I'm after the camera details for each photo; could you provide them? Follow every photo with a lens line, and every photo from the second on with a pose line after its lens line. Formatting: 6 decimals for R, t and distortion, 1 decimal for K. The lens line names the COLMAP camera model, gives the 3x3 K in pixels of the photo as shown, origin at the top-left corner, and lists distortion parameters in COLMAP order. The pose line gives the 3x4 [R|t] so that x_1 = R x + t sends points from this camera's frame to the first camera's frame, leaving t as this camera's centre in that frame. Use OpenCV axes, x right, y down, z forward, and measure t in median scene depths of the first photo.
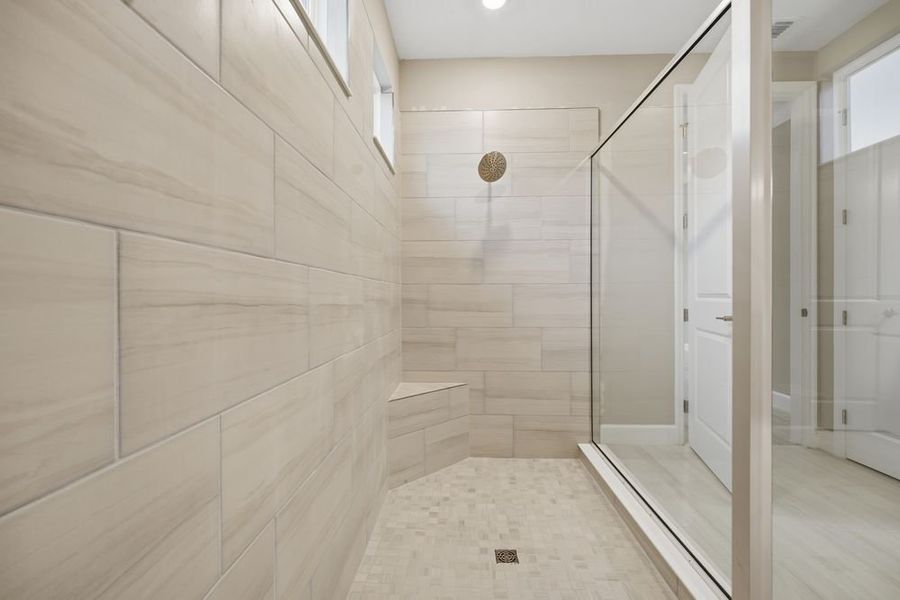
lens RADIAL K [[368.3, 0, 441.5], [0, 368.3, 301.1], [0, 0, 1]] dist [-0.002140, 0.000689]
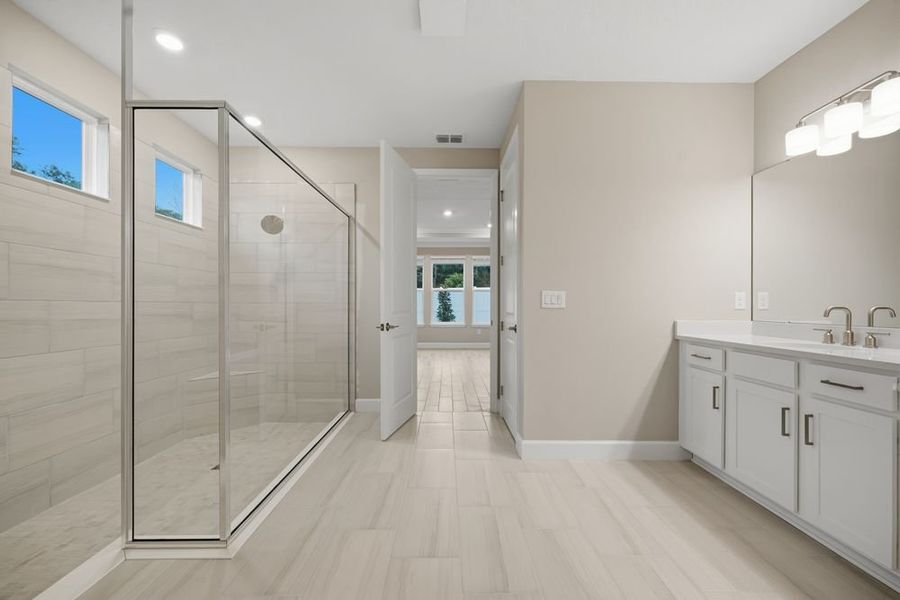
lens RADIAL K [[368.3, 0, 459.3], [0, 368.3, 307.1], [0, 0, 1]] dist [-0.002140, 0.000689]
pose [[0.998909, 0.000846, 0.046692, 0.773929], [-0.000847, 1.000000, -0.000014, -0.030957], [-0.046692, -0.000025, 0.998909, -0.485107]]
